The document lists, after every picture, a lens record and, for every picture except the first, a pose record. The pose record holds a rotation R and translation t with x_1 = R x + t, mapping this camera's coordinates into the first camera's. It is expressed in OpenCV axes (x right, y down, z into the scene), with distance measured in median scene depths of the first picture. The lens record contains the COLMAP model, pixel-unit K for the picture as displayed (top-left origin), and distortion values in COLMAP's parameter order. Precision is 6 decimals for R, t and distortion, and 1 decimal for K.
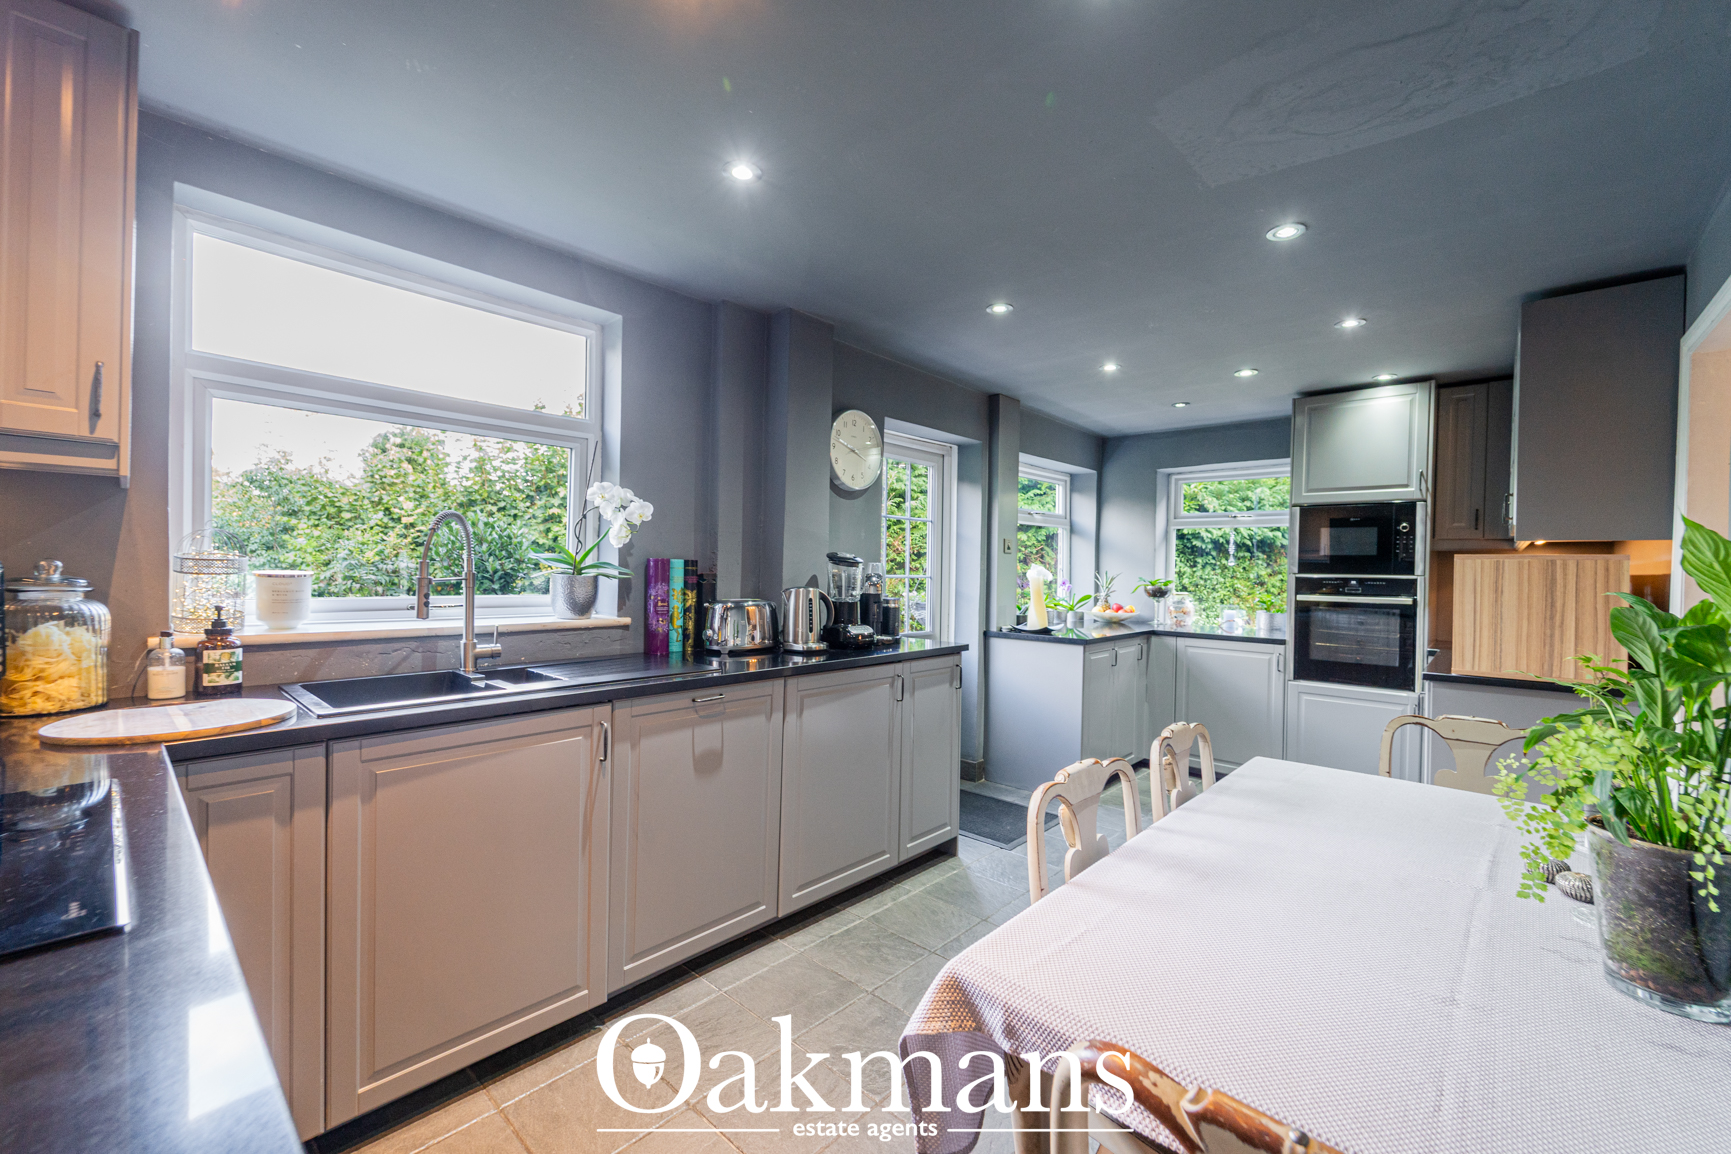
lens RADIAL K [[706.2, 0, 901.8], [0, 706.2, 580.0], [0, 0, 1]] dist [0.004595, -0.002296]
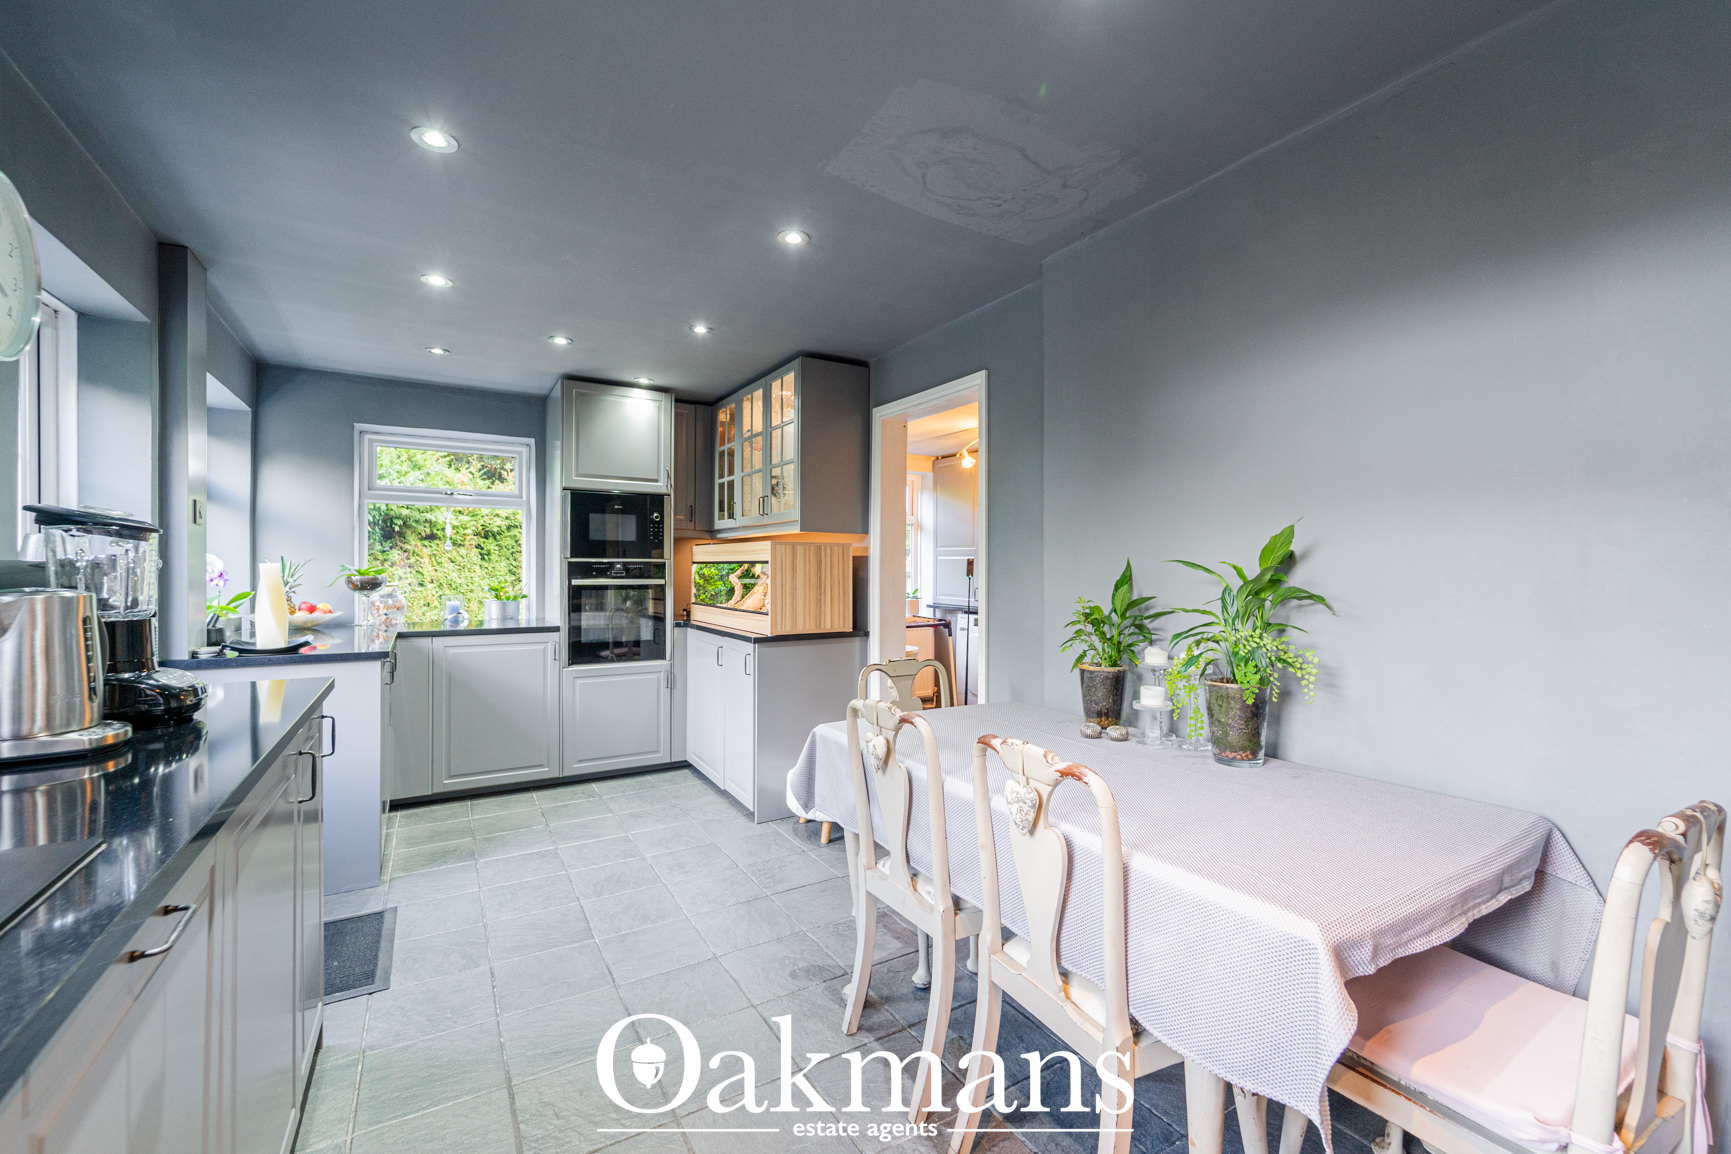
lens RADIAL K [[706.2, 0, 853.2], [0, 706.2, 576.0], [0, 0, 1]] dist [0.004595, -0.002296]
pose [[0.310169, -0.026652, 0.950308, -0.269822], [0.017962, 0.999593, 0.022172, 0.001145], [-0.950512, 0.010192, 0.310521, 0.335416]]
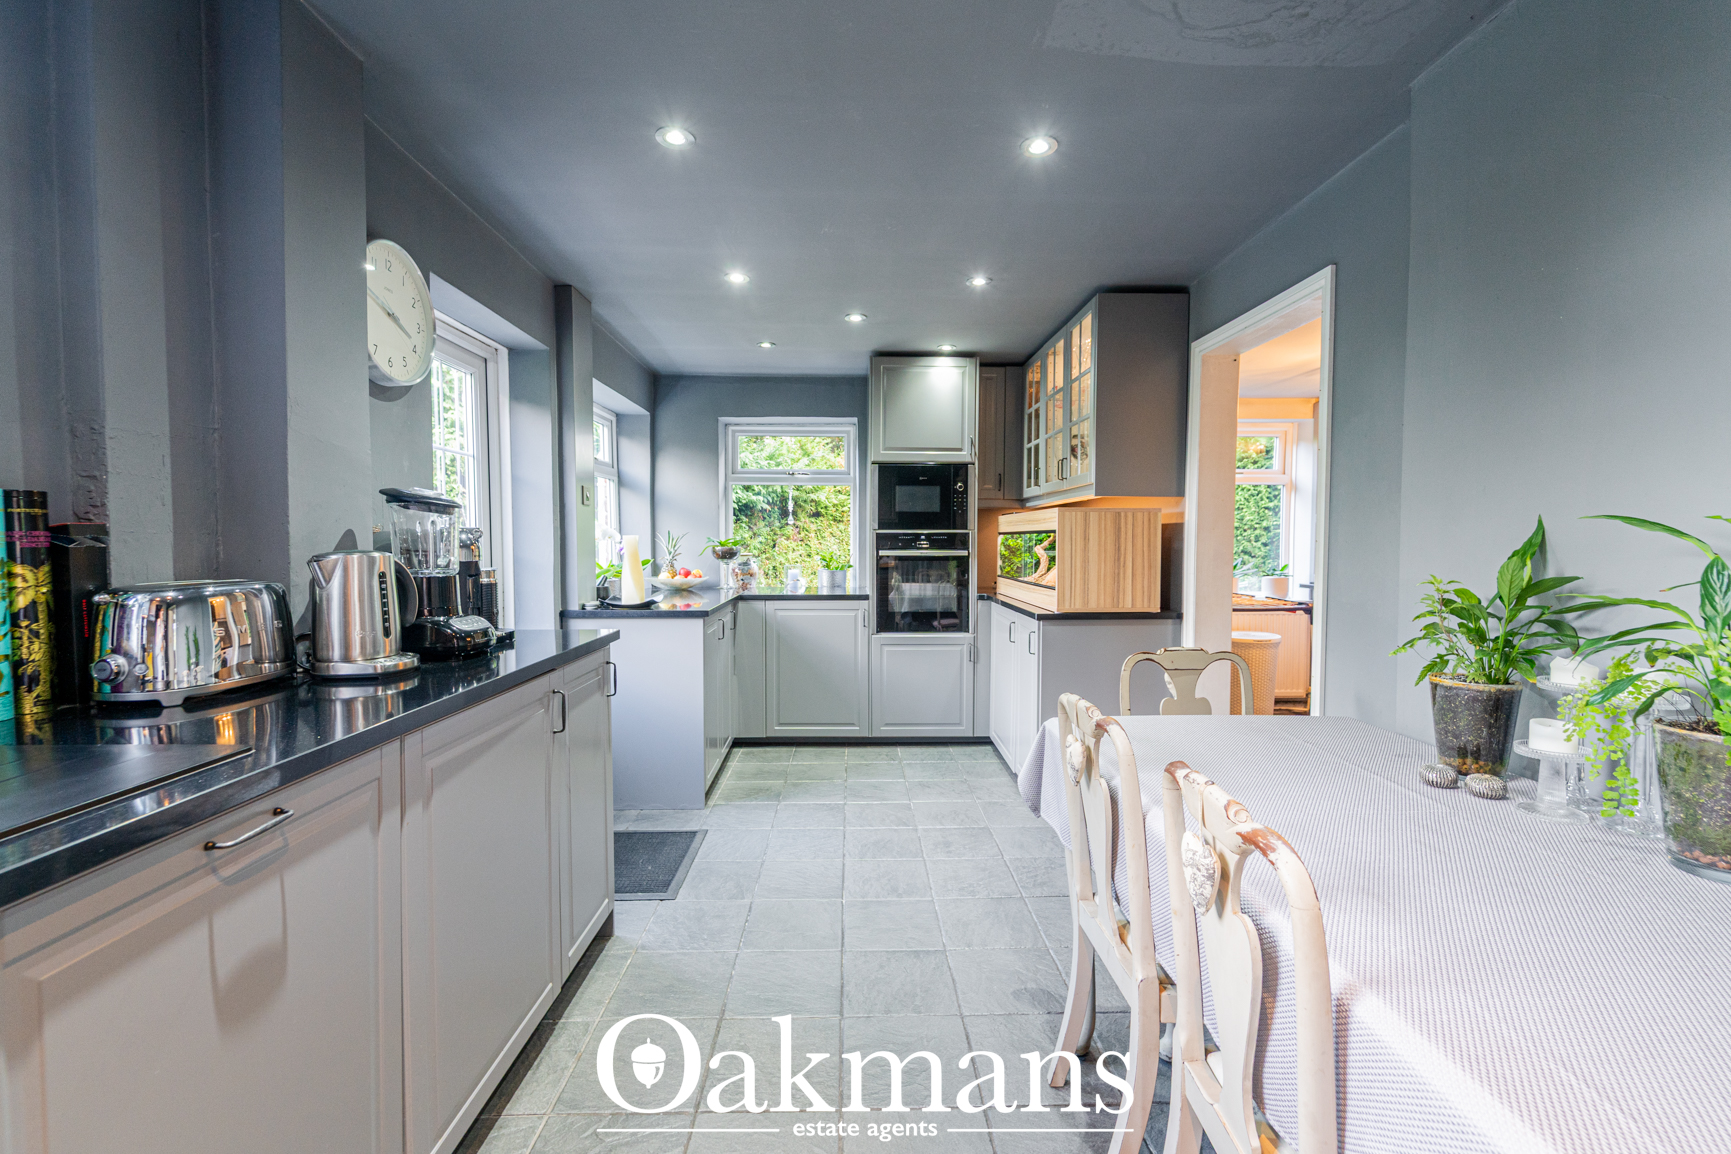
lens RADIAL K [[706.2, 0, 868.7], [0, 706.2, 576.5], [0, 0, 1]] dist [0.004595, -0.002296]
pose [[0.730192, -0.050413, 0.681380, -0.161653], [0.023316, 0.998532, 0.048891, 0.008663], [-0.682845, -0.019813, 0.730295, 0.272273]]
